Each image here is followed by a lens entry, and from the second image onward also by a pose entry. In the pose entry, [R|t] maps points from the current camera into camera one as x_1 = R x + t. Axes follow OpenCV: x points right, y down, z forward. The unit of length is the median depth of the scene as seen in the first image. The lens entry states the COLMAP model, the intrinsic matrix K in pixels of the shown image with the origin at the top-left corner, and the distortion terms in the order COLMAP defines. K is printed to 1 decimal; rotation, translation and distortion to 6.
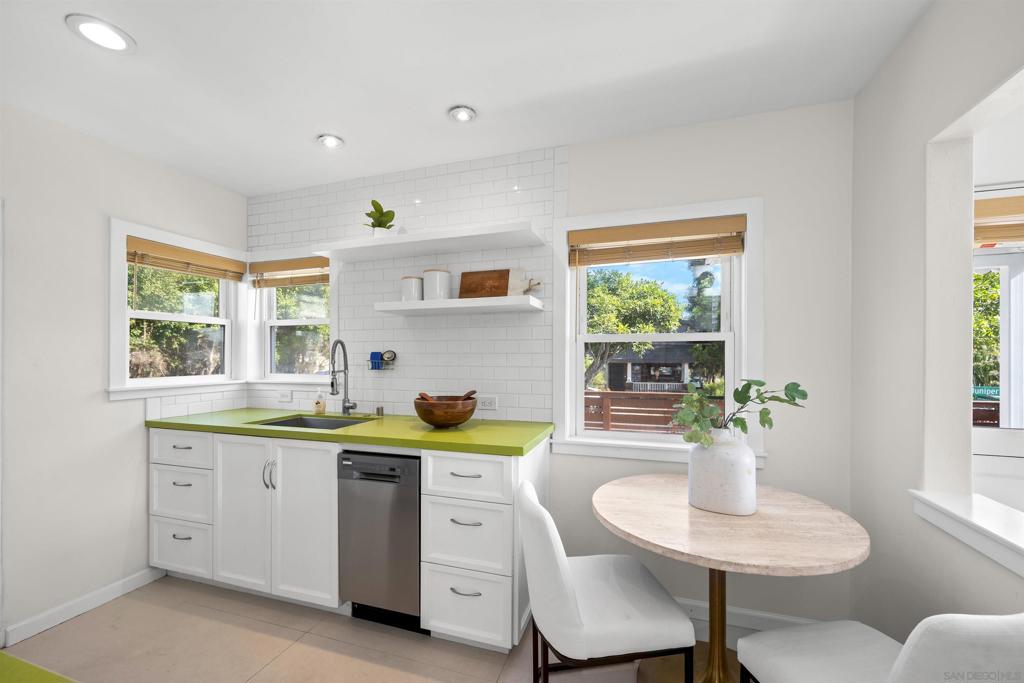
lens RADIAL K [[413.1, 0, 516.1], [0, 413.1, 355.7], [0, 0, 1]] dist [-0.001103, 0.000378]
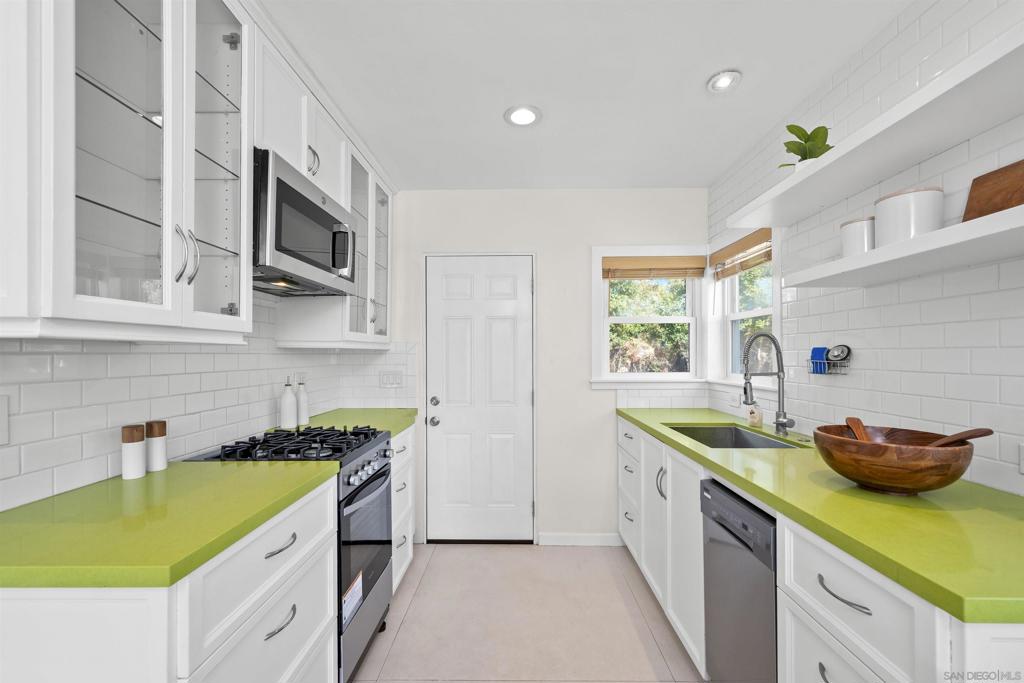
lens RADIAL K [[423.8, 0, 509.6], [0, 423.8, 352.1], [0, 0, 1]] dist [-0.000059, 0.000411]
pose [[0.284291, -0.006393, -0.958717, 0.194203], [0.004847, 0.999975, -0.005231, -0.000597], [0.958726, -0.003160, 0.284315, 0.360374]]
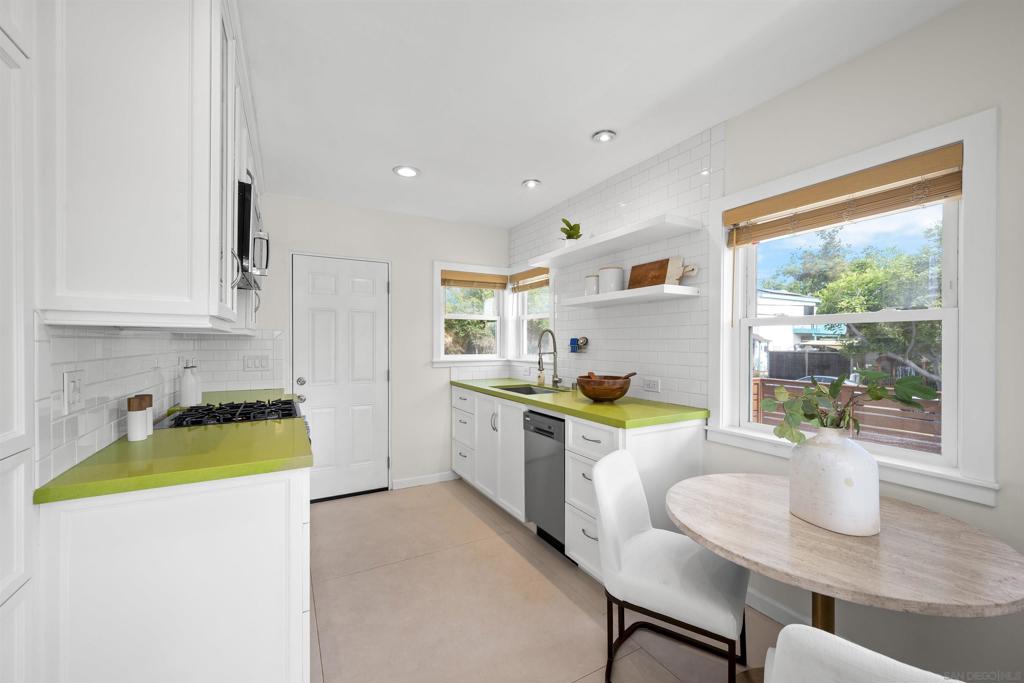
lens RADIAL K [[413.1, 0, 509.2], [0, 413.1, 340.6], [0, 0, 1]] dist [-0.001103, 0.000378]
pose [[0.727340, -0.001437, -0.686276, 0.409851], [-0.000603, 0.999996, -0.002733, 0.001703], [0.686277, 0.002402, 0.727336, -0.038674]]
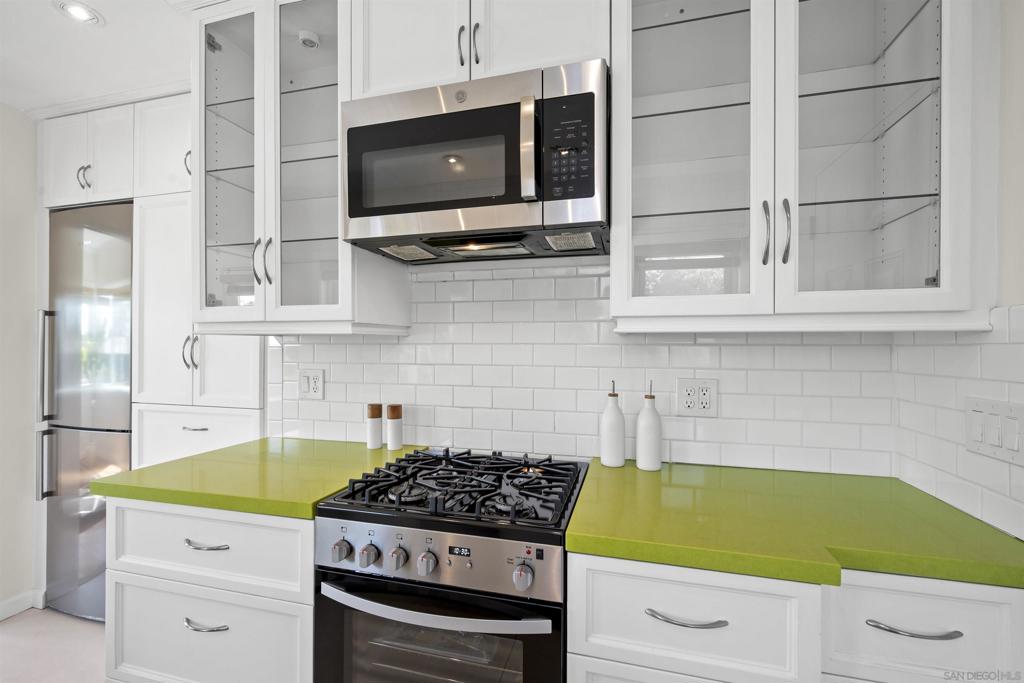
lens RADIAL K [[386.4, 0, 533.3], [0, 386.4, 346.3], [0, 0, 1]] dist [-0.002519, -0.000214]
pose [[-0.993947, -0.003569, -0.109804, -0.689876], [-0.003247, 0.999990, -0.003104, 0.000532], [0.109814, -0.002729, -0.993948, 0.685668]]
